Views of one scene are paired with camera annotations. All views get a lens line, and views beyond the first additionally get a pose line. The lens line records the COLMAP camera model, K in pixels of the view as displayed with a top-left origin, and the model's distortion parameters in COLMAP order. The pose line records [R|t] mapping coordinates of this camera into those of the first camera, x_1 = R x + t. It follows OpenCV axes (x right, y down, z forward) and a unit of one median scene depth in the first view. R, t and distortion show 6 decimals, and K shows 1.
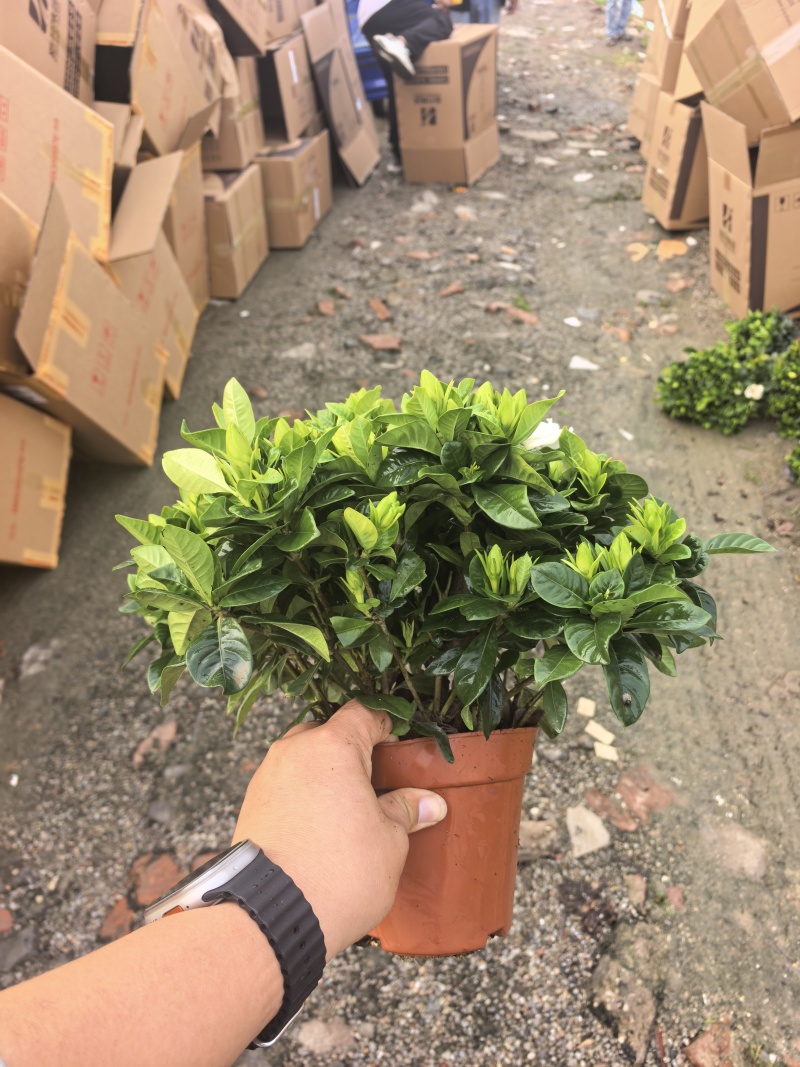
lens RADIAL K [[747.6, 0, 405.8], [0, 747.6, 538.0], [0, 0, 1]] dist [0.056376, -0.075263]
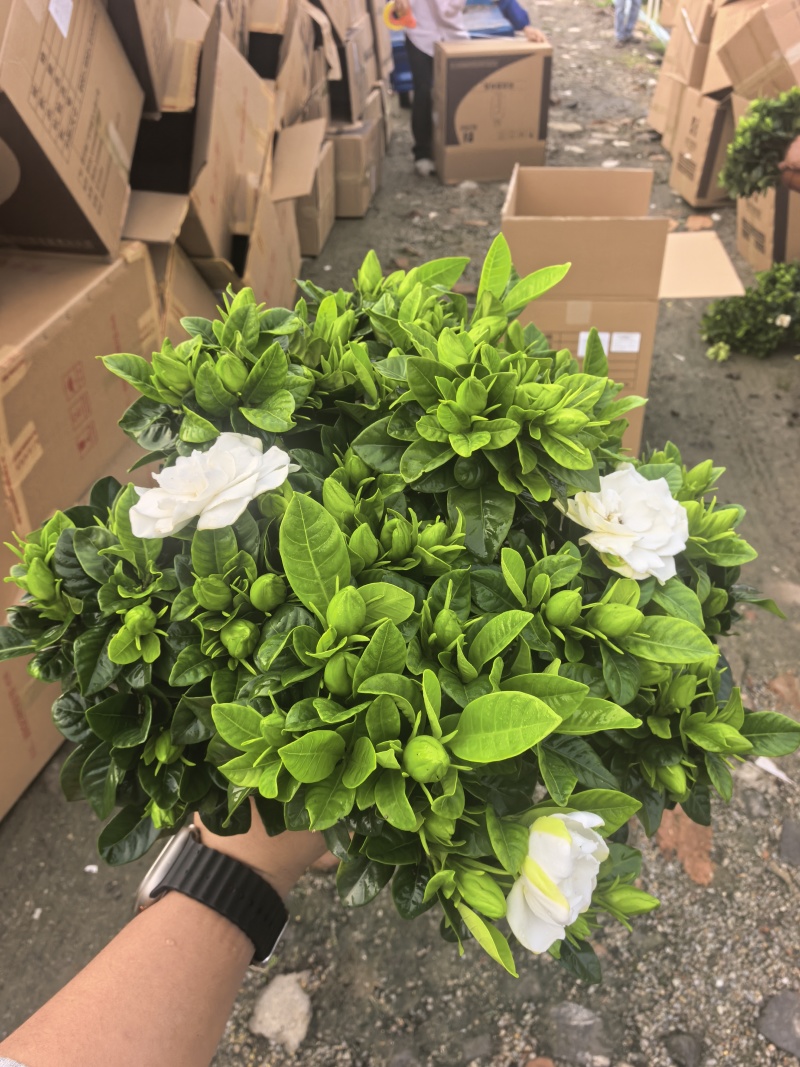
lens RADIAL K [[852.9, 0, 393.6], [0, 852.9, 533.6], [0, 0, 1]] dist [0.053626, -0.085301]
pose [[0.999314, 0.009045, 0.035912, -0.140034], [-0.006939, 0.998274, -0.058325, 0.151532], [-0.036377, 0.058035, 0.997652, -0.226464]]
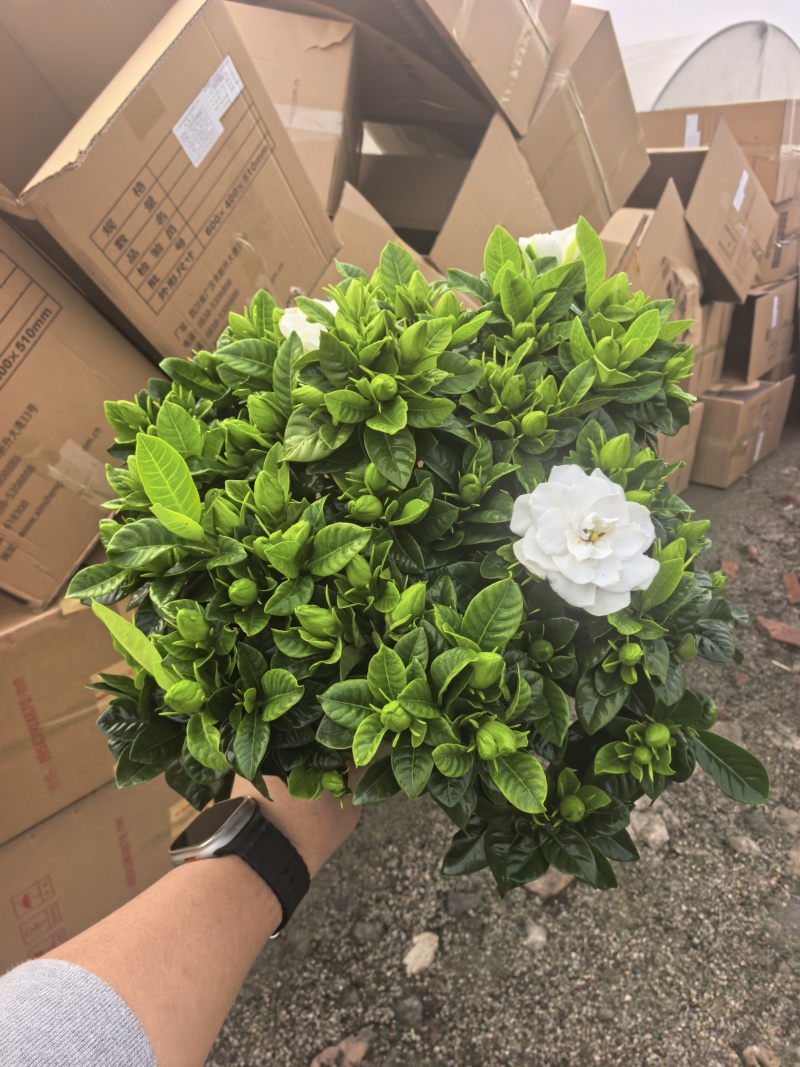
lens RADIAL K [[747.6, 0, 405.8], [0, 747.6, 538.0], [0, 0, 1]] dist [0.056376, -0.075263]
pose [[0.833442, 0.253190, -0.491192, 0.003605], [-0.347429, 0.931295, -0.109464, -0.096090], [0.429729, 0.261886, 0.864146, 0.053305]]
